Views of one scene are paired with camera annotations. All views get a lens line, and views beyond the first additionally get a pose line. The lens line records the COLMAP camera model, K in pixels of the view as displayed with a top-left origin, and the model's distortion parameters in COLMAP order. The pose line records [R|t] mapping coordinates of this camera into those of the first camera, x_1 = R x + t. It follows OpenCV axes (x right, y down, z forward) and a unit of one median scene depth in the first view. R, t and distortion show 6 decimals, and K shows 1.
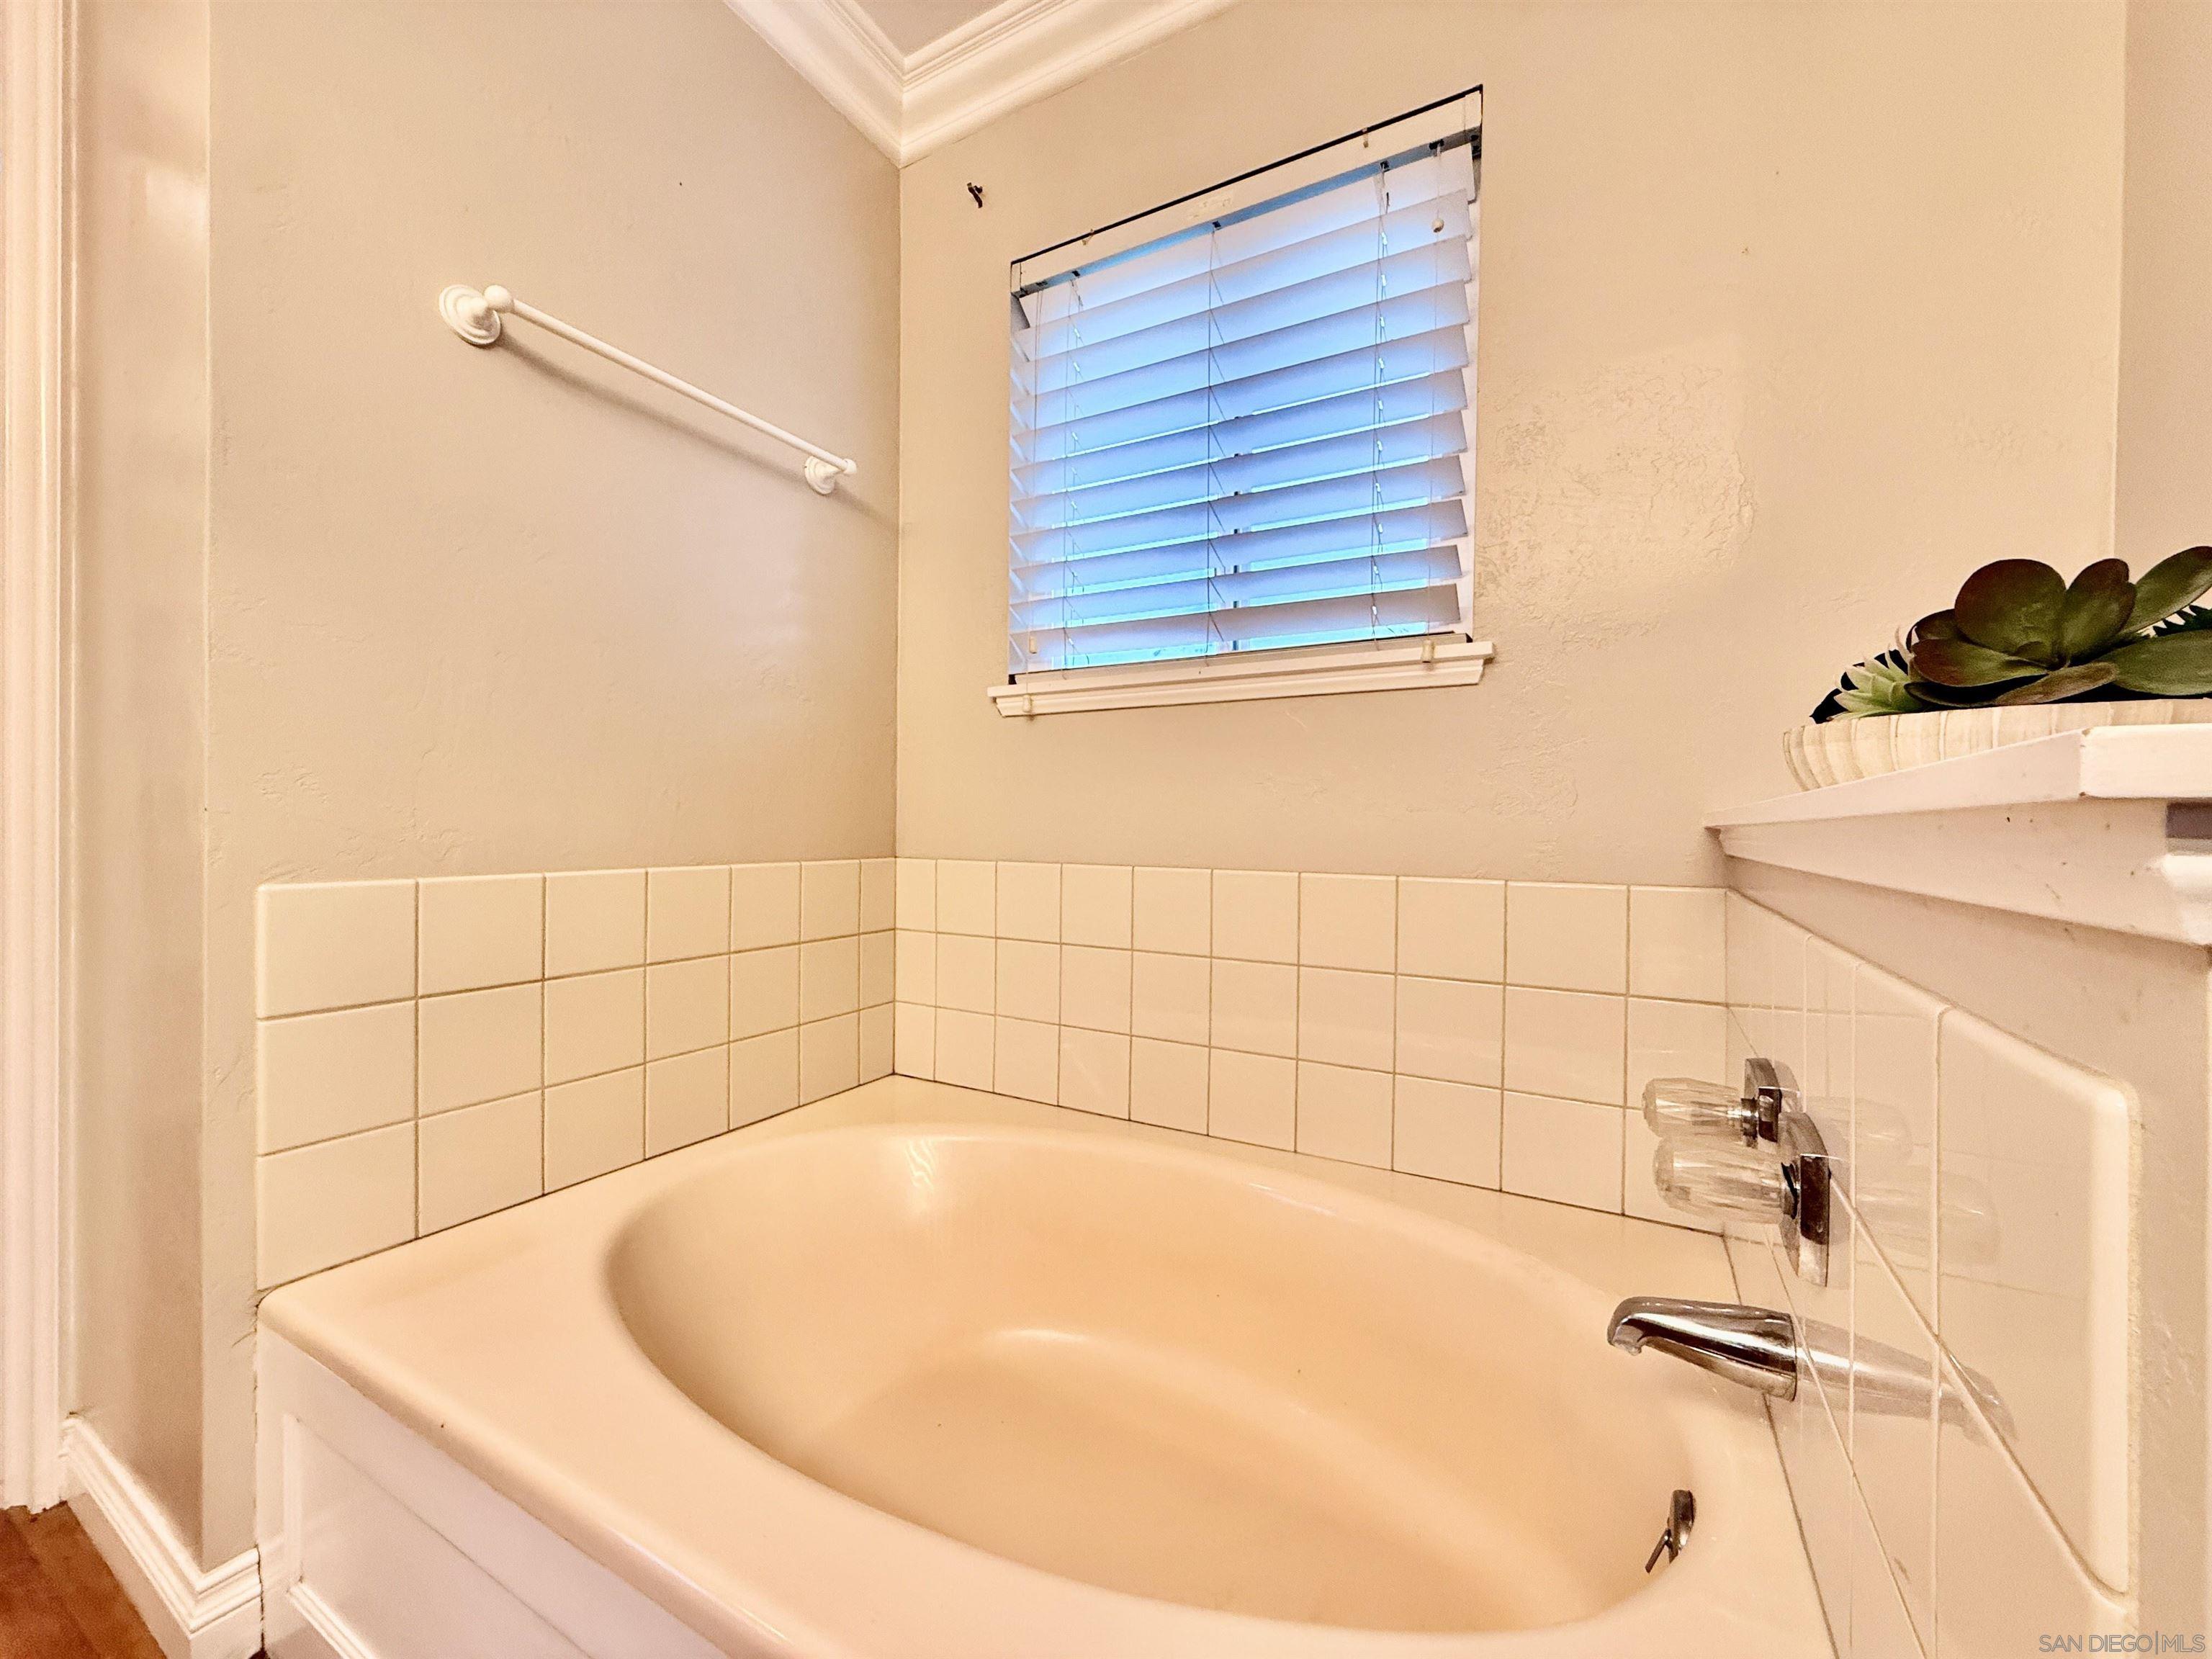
lens RADIAL K [[880.1, 0, 1099.5], [0, 880.1, 833.0], [0, 0, 1]] dist [0.000184, 0.000020]
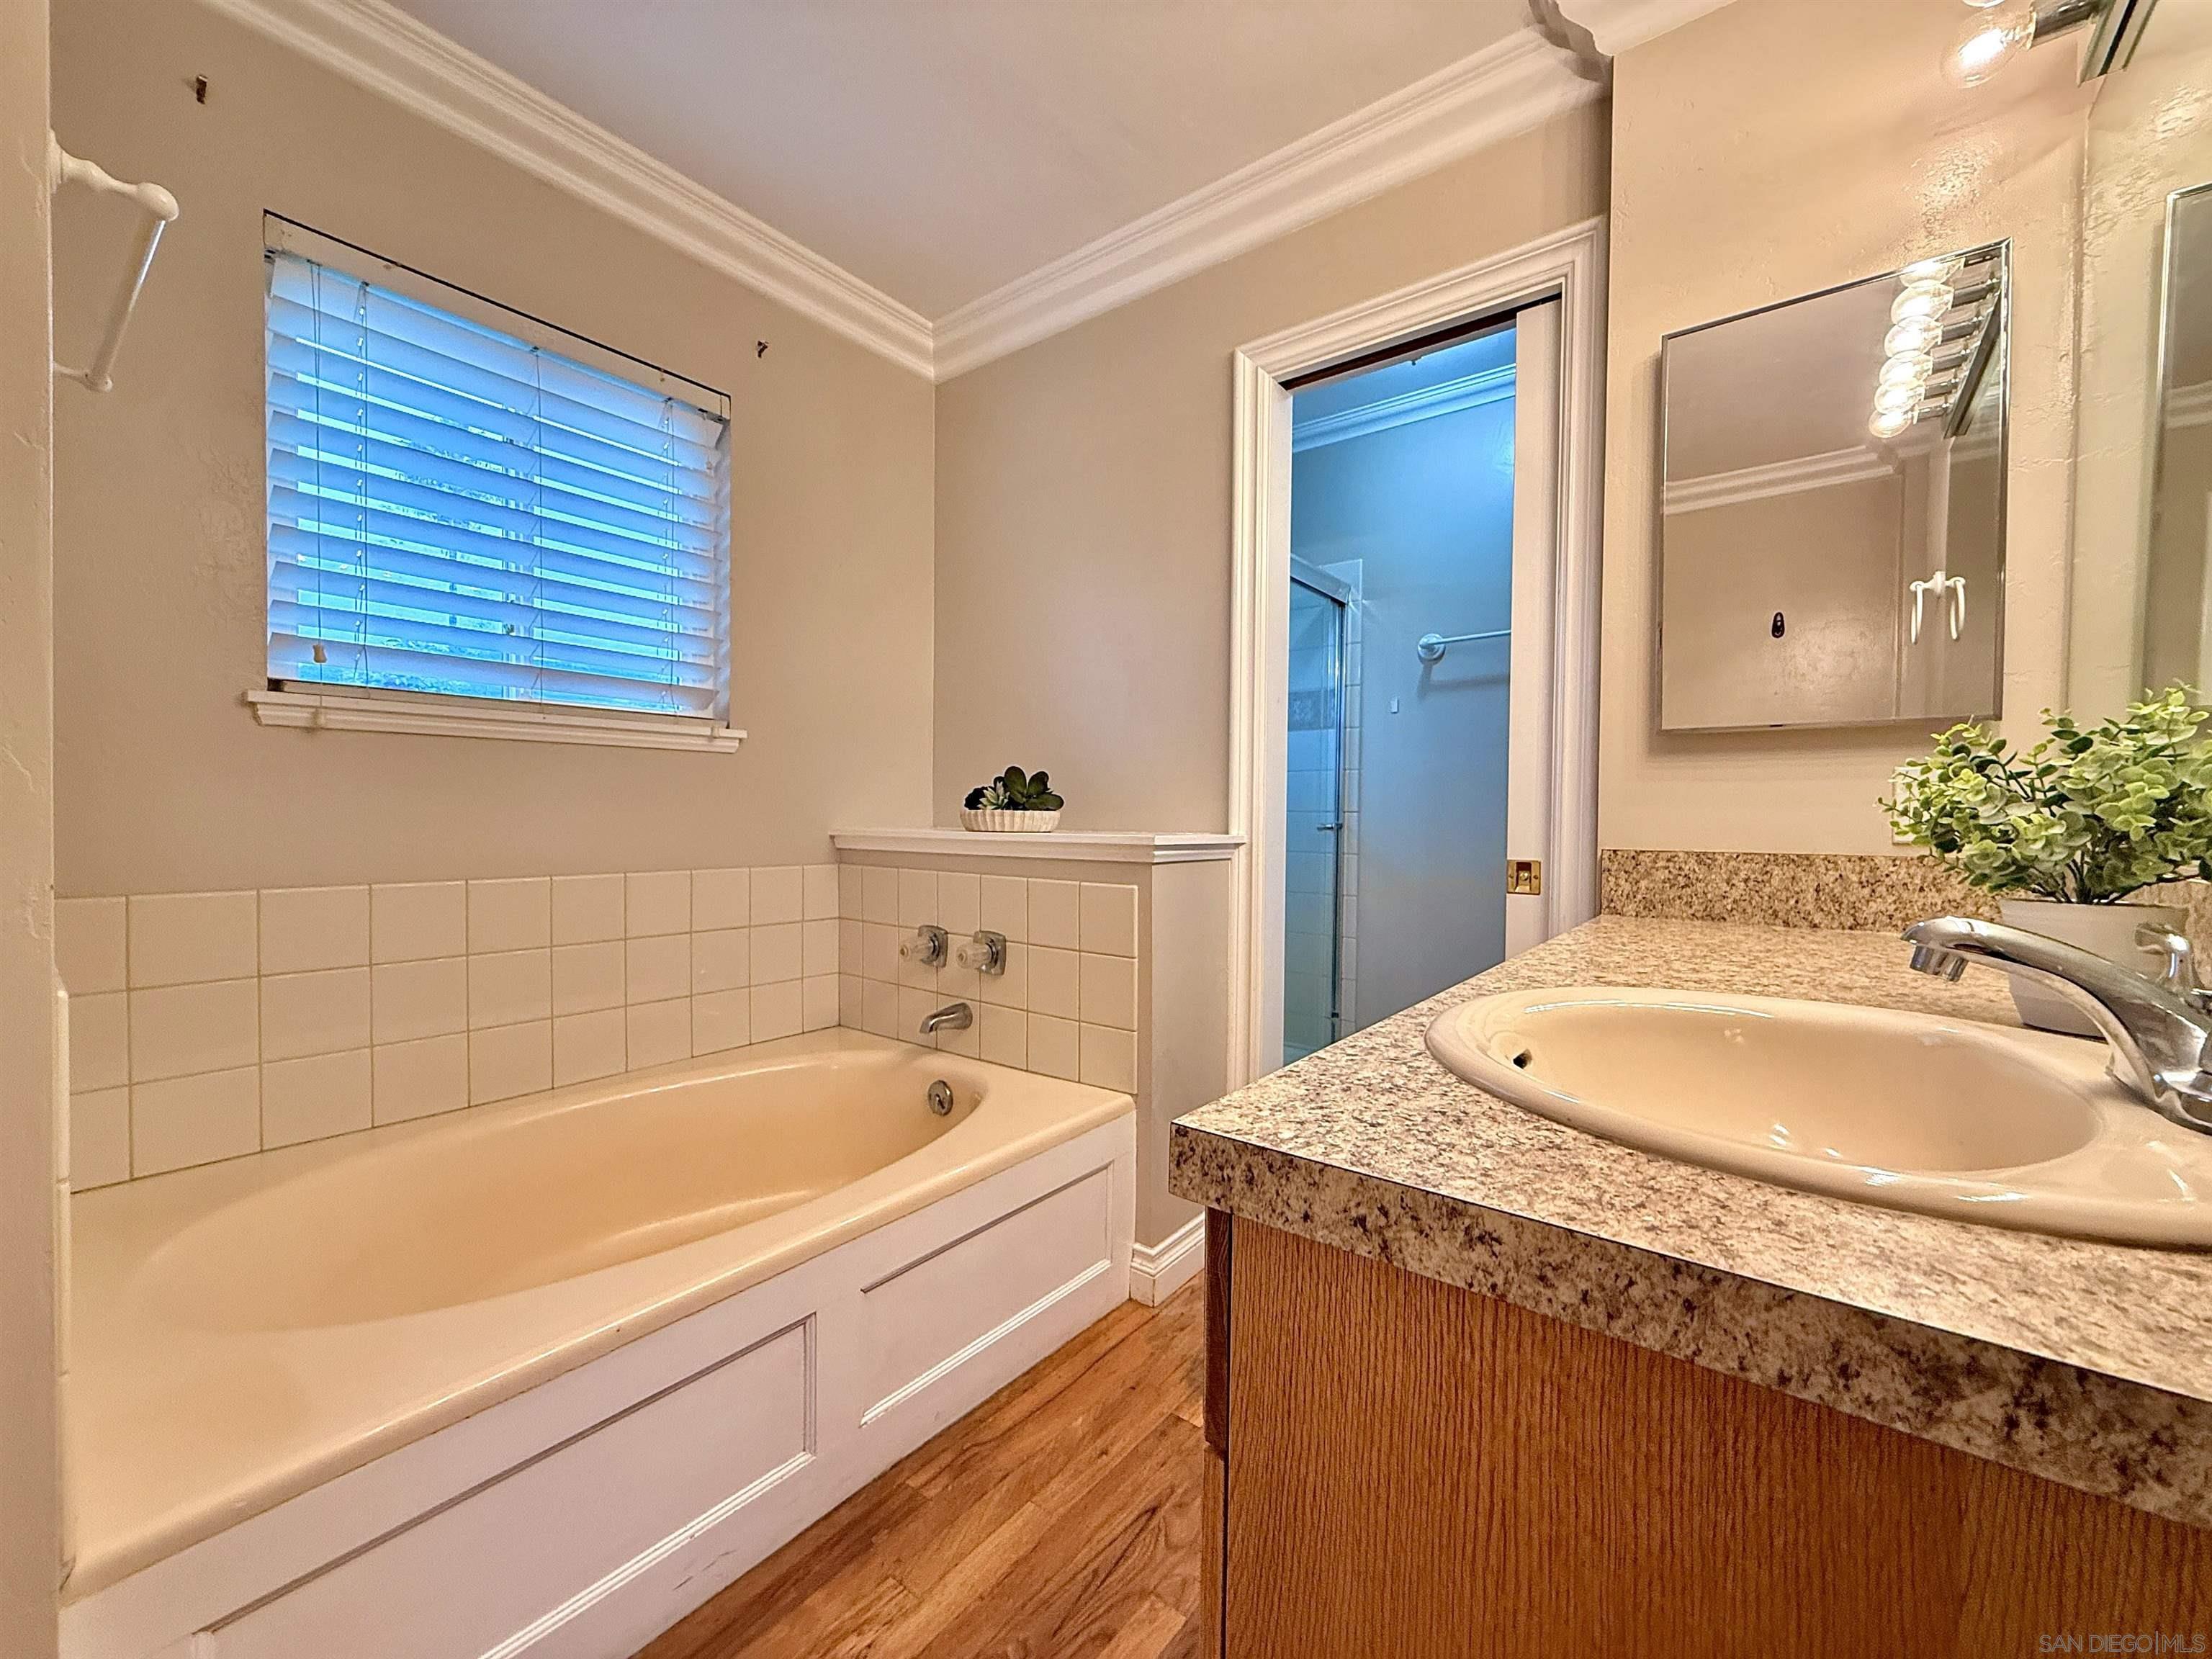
lens RADIAL K [[880.1, 0, 1099.5], [0, 880.1, 833.0], [0, 0, 1]] dist [0.000184, 0.000020]
pose [[0.140779, -0.035182, 0.989416, -0.412070], [-0.004387, 0.999336, 0.036159, -0.028362], [-0.990031, -0.009431, 0.140531, 0.019948]]
